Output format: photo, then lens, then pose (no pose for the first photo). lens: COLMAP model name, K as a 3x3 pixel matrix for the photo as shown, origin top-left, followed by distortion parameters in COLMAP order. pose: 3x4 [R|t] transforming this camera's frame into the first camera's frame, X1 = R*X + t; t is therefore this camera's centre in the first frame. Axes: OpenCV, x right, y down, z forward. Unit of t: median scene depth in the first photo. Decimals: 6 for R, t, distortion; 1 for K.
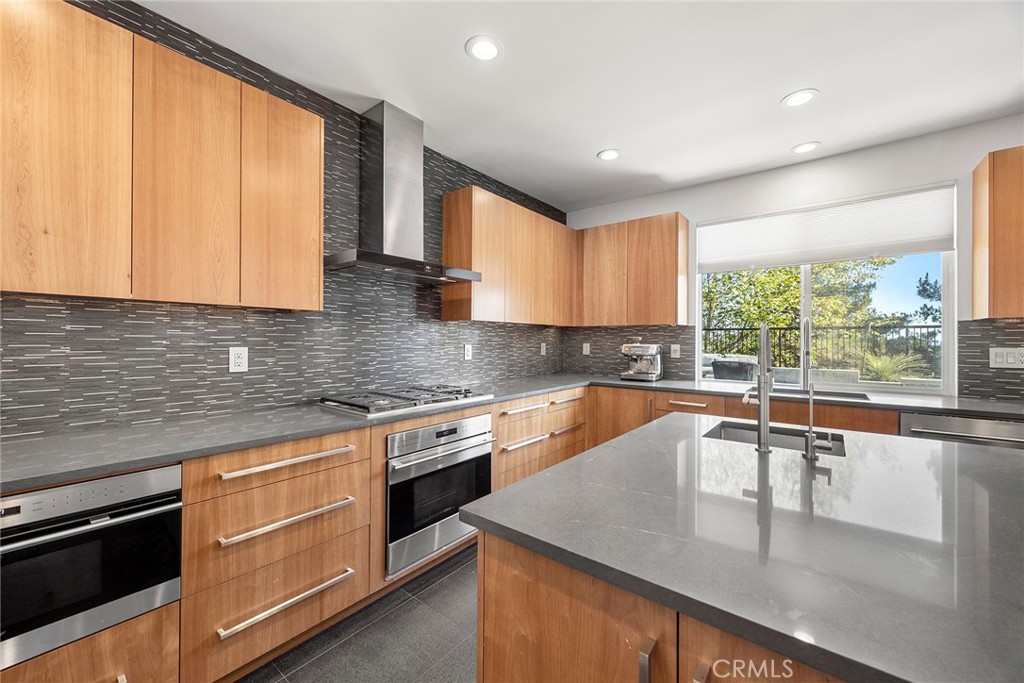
lens RADIAL K [[397.1, 0, 509.8], [0, 397.1, 339.1], [0, 0, 1]] dist [0.002974, -0.000757]
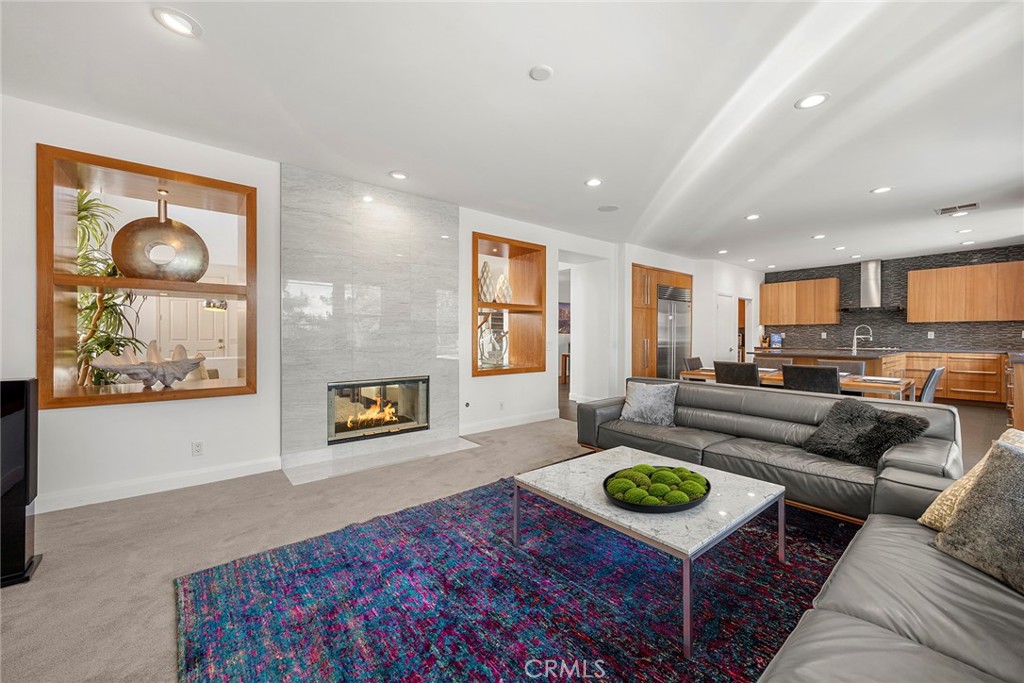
lens RADIAL K [[397.1, 0, 509.8], [0, 397.1, 339.1], [0, 0, 1]] dist [0.002974, -0.000757]
pose [[-0.216748, 0.002514, -0.976224, 2.793013], [0.002055, 0.999996, 0.002119, 0.047503], [0.976225, -0.001547, -0.216753, -0.923721]]
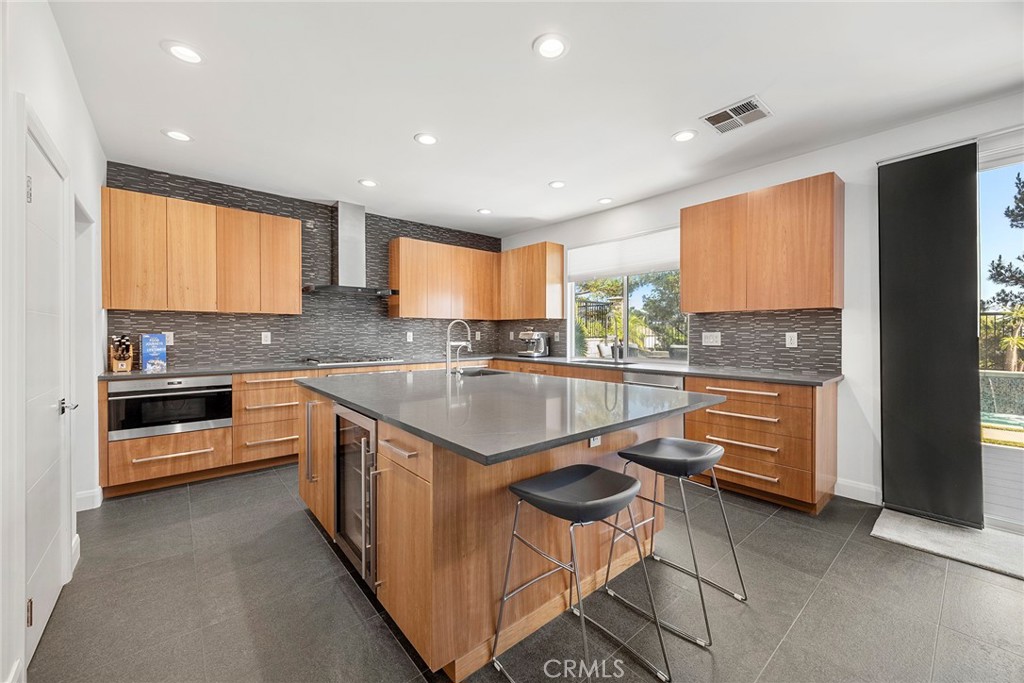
lens RADIAL K [[395.5, 0, 511.2], [0, 395.5, 336.7], [0, 0, 1]] dist [0.000548, -0.000043]
pose [[0.981926, -0.001899, -0.189258, 0.624841], [0.004442, 0.999905, 0.013017, 0.013826], [0.189215, -0.013622, 0.981841, -0.512009]]
